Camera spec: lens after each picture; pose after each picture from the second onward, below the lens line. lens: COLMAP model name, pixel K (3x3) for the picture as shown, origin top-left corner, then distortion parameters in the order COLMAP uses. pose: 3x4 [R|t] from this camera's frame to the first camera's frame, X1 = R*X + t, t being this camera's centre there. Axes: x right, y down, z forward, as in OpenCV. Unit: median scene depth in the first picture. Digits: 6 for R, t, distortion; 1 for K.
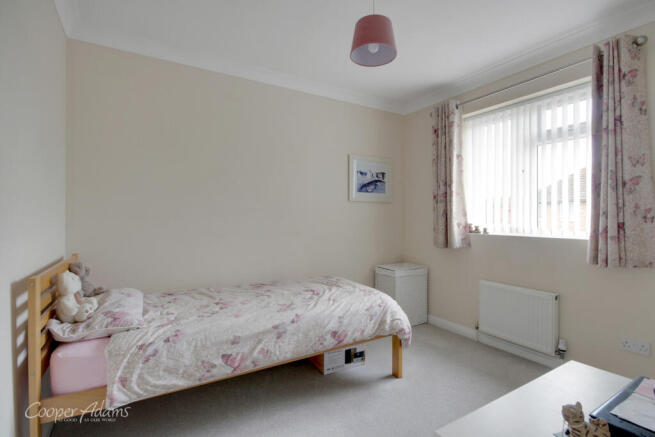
lens RADIAL K [[318.3, 0, 327.5], [0, 318.3, 218.5], [0, 0, 1]] dist [0.000032, -0.000131]
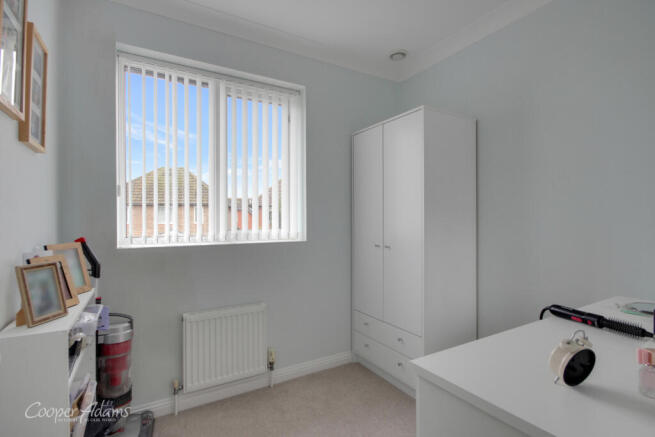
lens RADIAL K [[318.3, 0, 327.5], [0, 318.3, 218.5], [0, 0, 1]] dist [0.000032, -0.000131]
pose [[0.013164, 0.010253, 0.999861, -0.187645], [0.010159, 0.999894, -0.010387, 0.001244], [-0.999862, 0.010294, 0.013058, 0.730418]]
